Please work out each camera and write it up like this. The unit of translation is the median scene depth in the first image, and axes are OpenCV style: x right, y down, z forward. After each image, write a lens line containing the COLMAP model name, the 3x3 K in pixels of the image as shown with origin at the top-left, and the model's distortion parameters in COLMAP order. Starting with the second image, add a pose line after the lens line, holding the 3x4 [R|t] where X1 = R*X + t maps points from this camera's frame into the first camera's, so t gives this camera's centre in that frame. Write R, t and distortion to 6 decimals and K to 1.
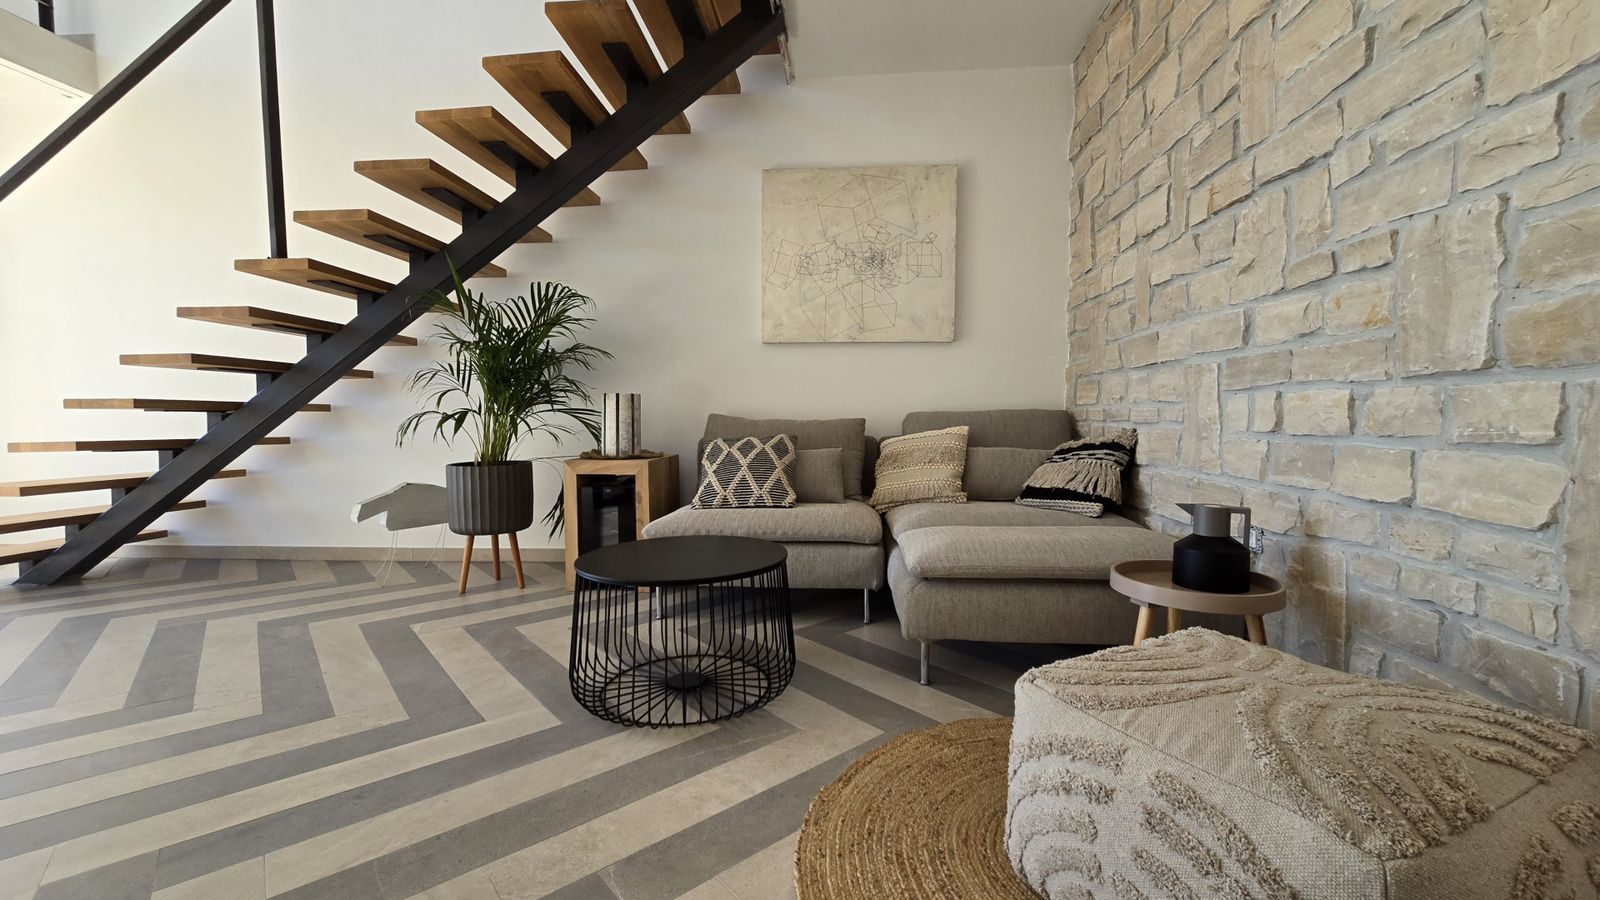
lens RADIAL K [[651.7, 0, 807.1], [0, 651.7, 457.7], [0, 0, 1]] dist [-0.002432, -0.001747]
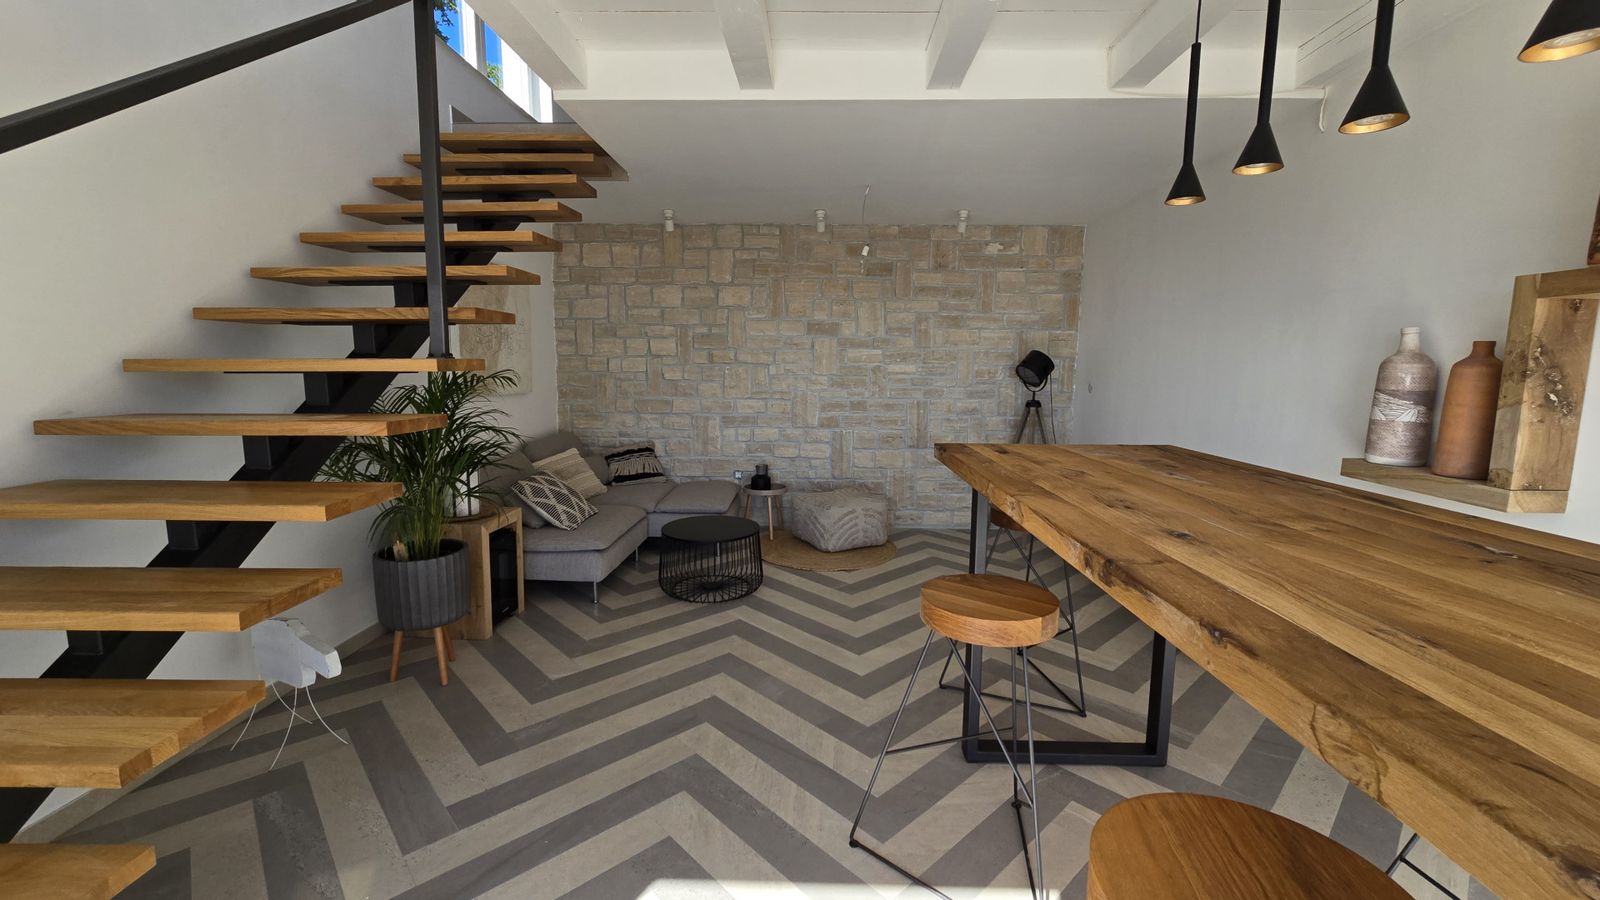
lens RADIAL K [[651.7, 0, 803.7], [0, 651.7, 448.6], [0, 0, 1]] dist [-0.002432, -0.001747]
pose [[-0.040404, -0.123687, 0.991498, -2.788252], [0.057263, 0.990391, 0.125882, -0.435098], [-0.997541, 0.061863, -0.032933, 0.921711]]
